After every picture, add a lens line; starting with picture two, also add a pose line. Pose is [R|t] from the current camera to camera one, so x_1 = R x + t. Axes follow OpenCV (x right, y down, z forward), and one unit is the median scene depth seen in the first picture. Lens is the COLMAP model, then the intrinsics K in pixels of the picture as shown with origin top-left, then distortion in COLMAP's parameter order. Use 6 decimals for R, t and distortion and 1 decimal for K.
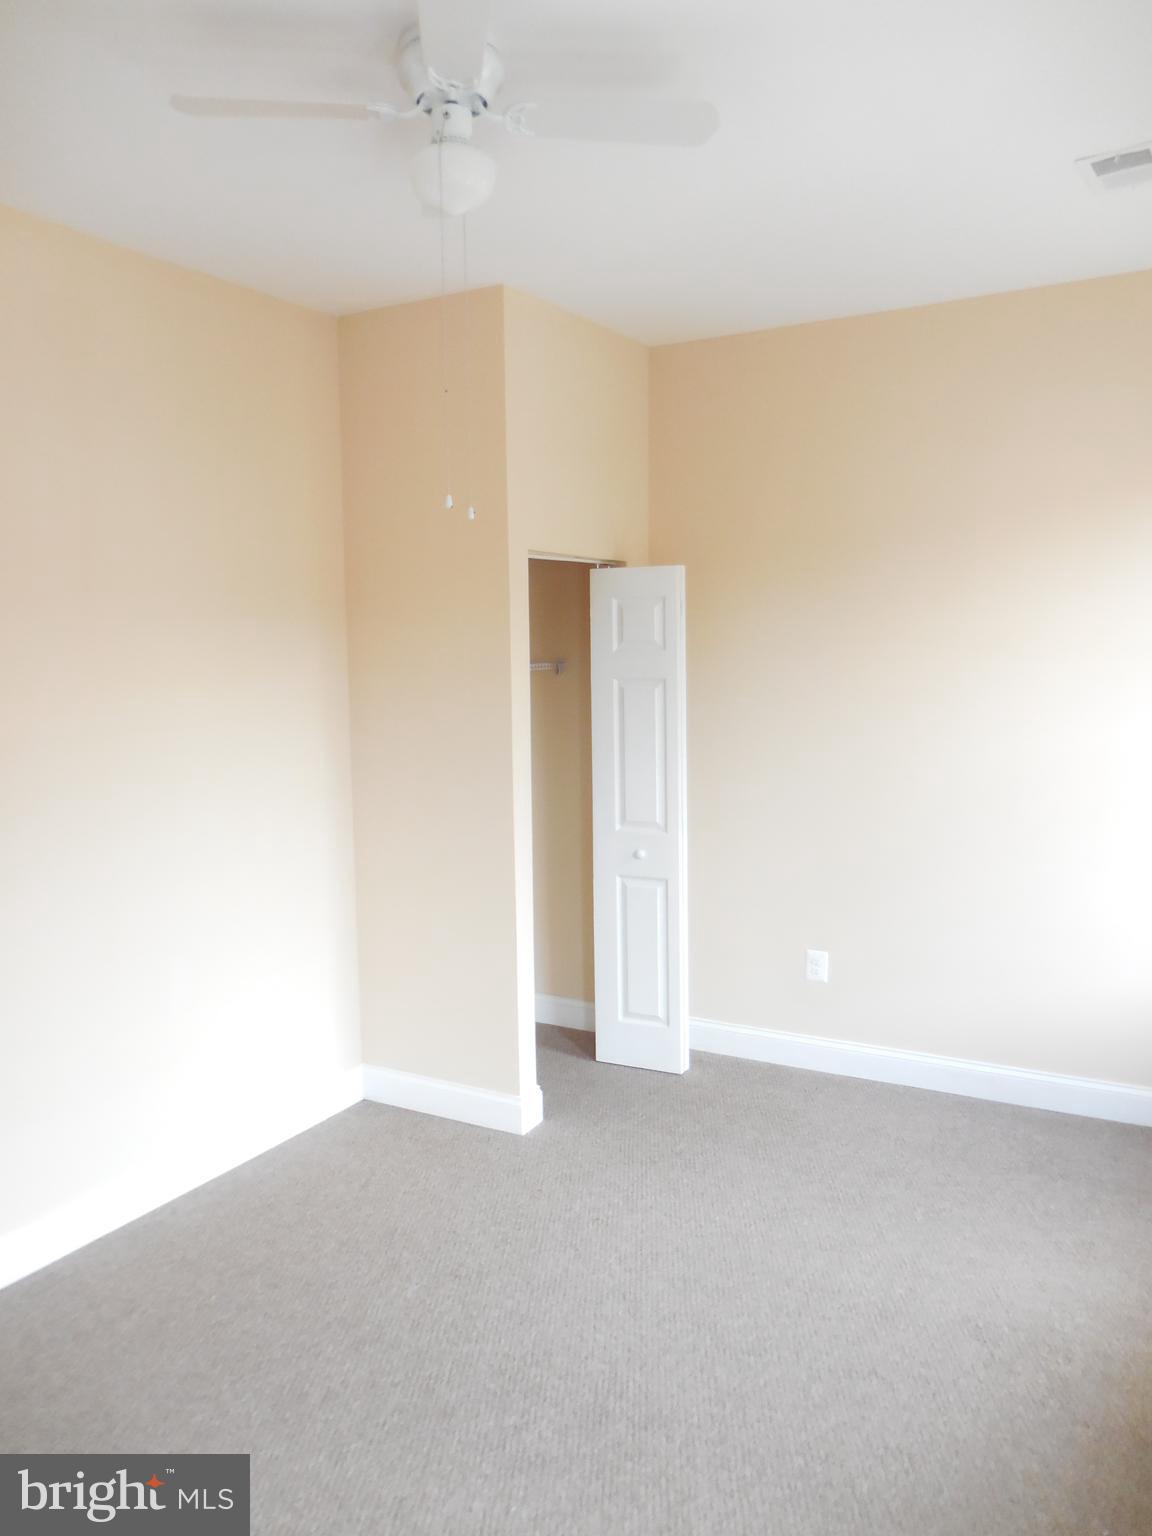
lens RADIAL K [[1133.0, 0, 576.0], [0, 1133.0, 768.0], [0, 0, 1]] dist [-0.036117, 0.030454]
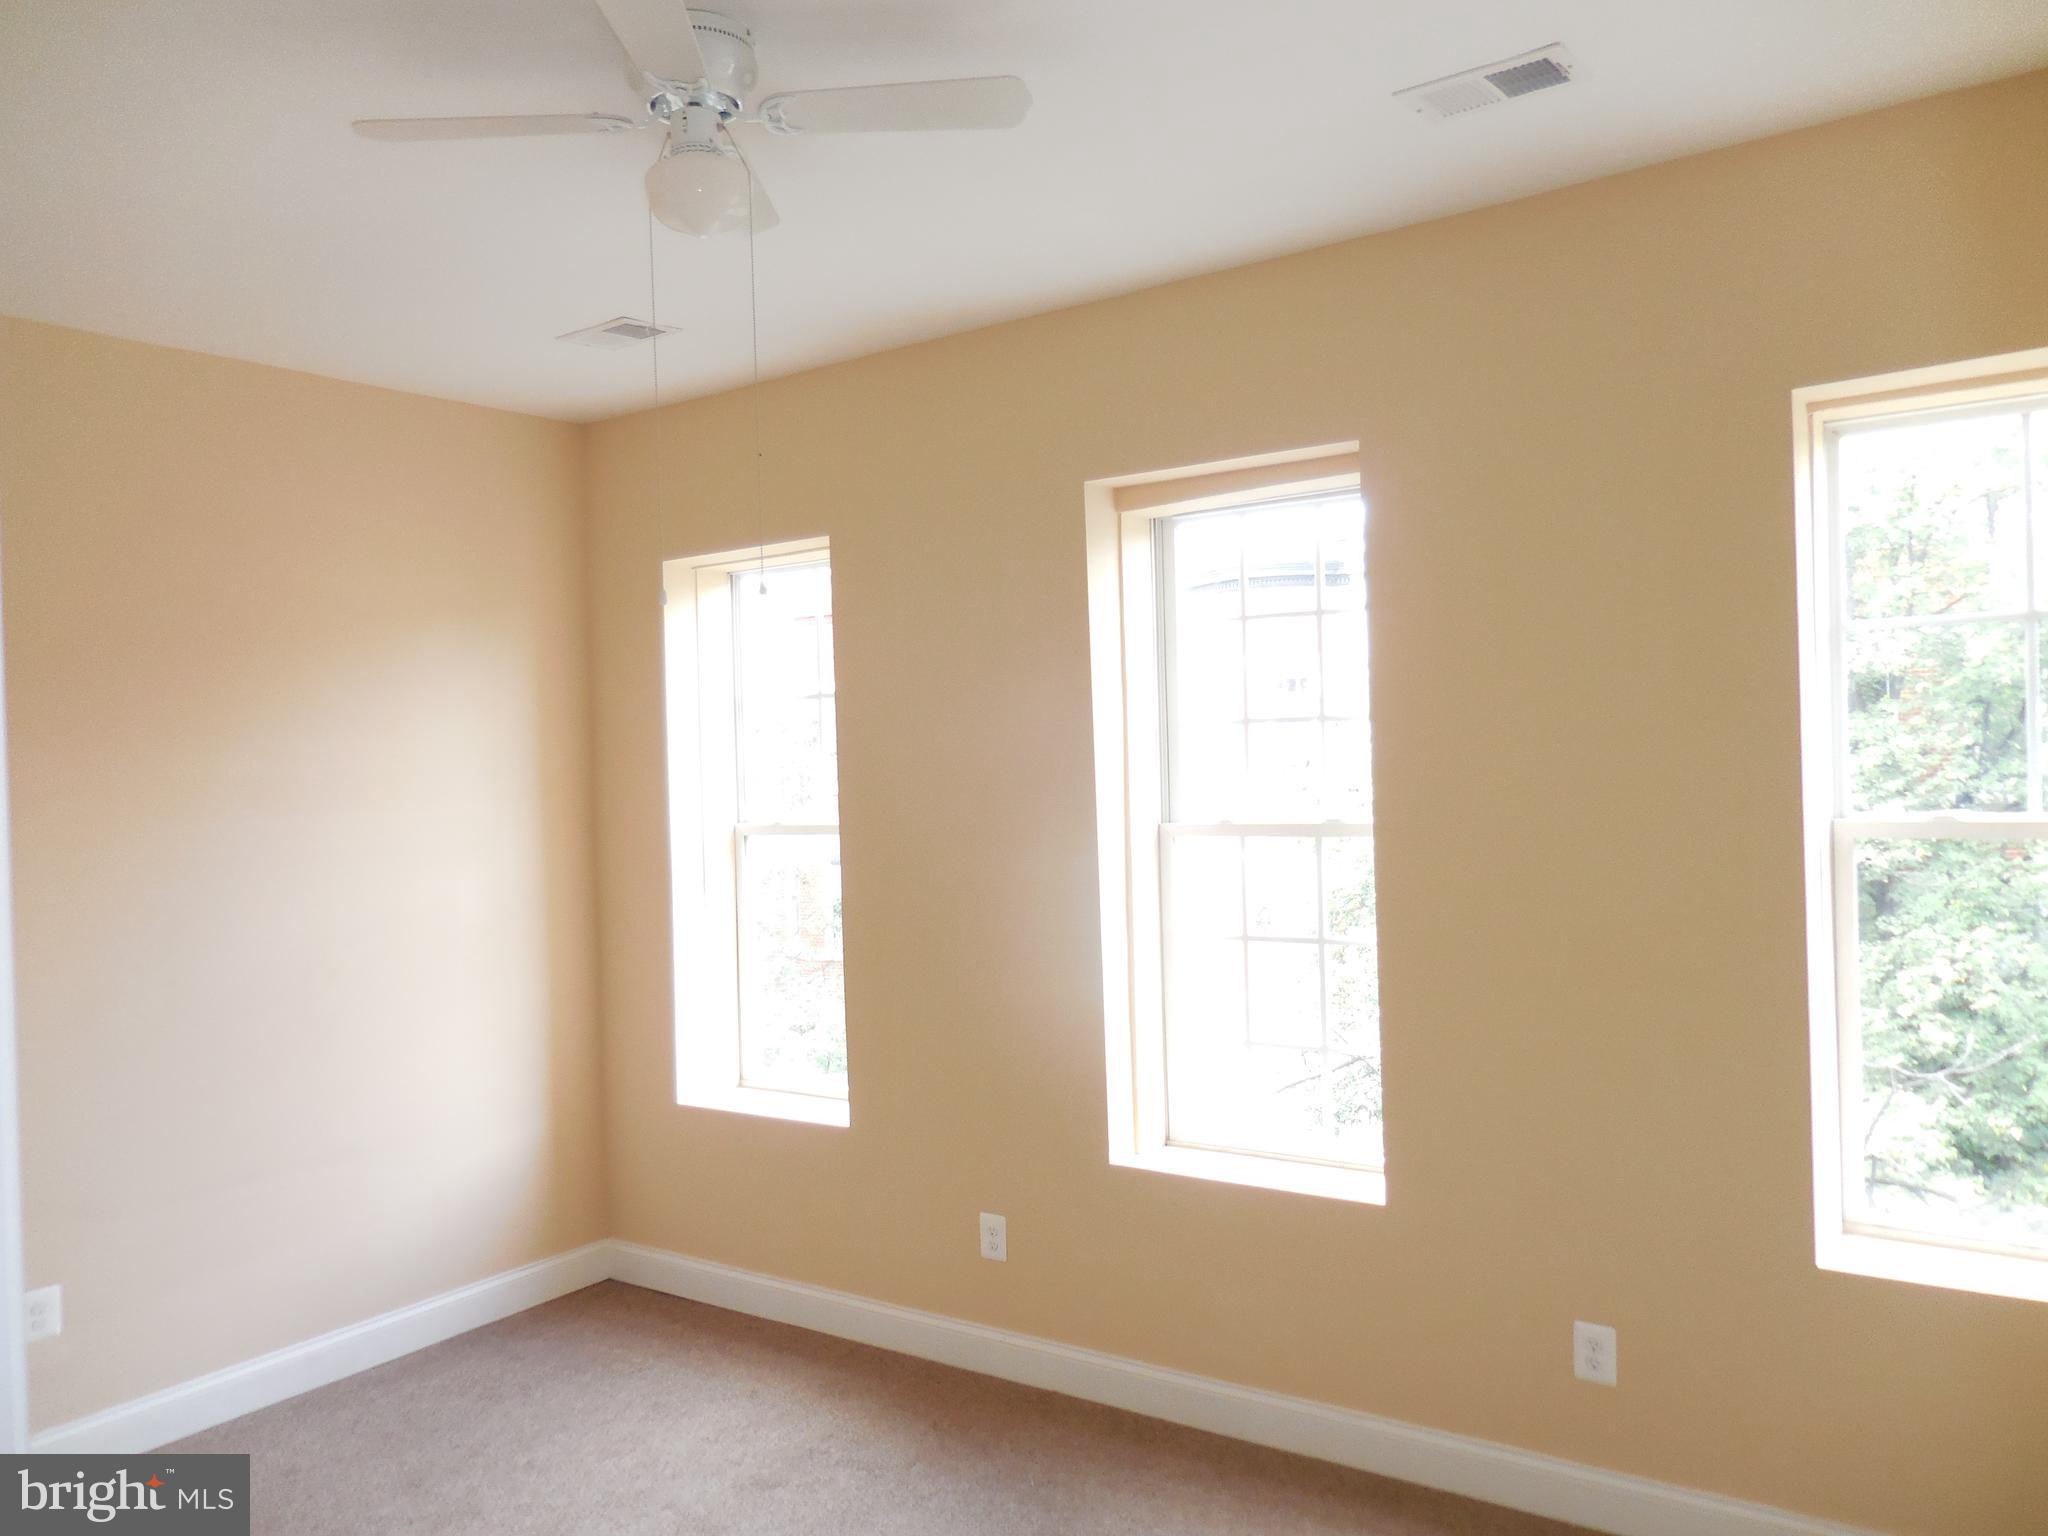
lens RADIAL K [[1510.6, 0, 1024.0], [0, 1510.6, 768.0], [0, 0, 1]] dist [-0.036117, 0.030454]
pose [[0.102198, 0.012369, 0.994687, -0.627728], [0.142408, 0.989441, -0.026935, -0.023040], [-0.984518, 0.144405, 0.099357, 0.400879]]
